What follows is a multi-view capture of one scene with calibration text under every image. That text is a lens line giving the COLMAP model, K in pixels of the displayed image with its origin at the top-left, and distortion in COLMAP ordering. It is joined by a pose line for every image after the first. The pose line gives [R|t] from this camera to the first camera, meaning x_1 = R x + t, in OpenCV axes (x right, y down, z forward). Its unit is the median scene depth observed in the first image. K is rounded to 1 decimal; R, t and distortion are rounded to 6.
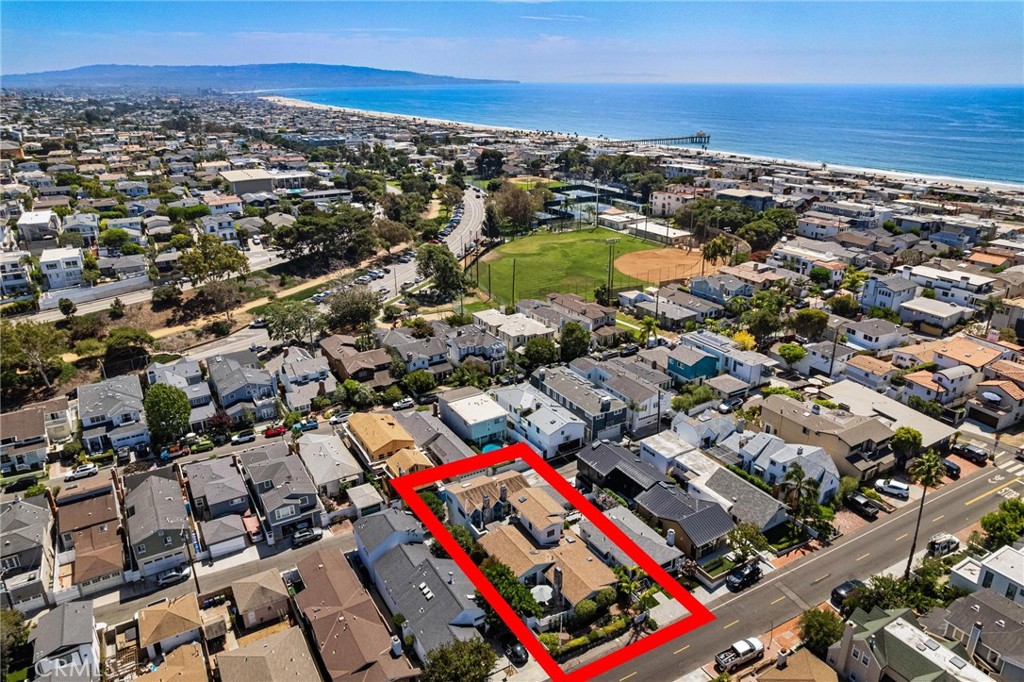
lens RADIAL K [[689.1, 0, 512.0], [0, 689.1, 341.0], [0, 0, 1]] dist [-0.011091, 0.000757]
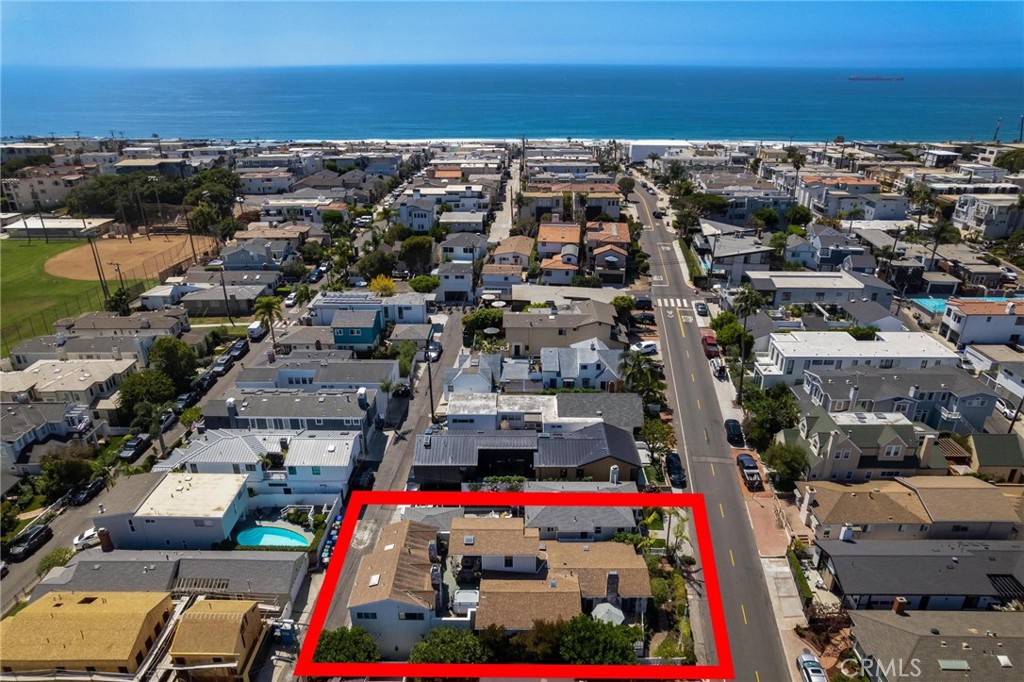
lens RADIAL K [[689.1, 0, 512.0], [0, 689.1, 341.0], [0, 0, 1]] dist [-0.011091, 0.000757]
pose [[0.526185, -0.326207, 0.785314, -0.280356], [0.313058, 0.932948, 0.177773, -0.038889], [-0.790648, 0.152307, 0.593025, 0.346822]]
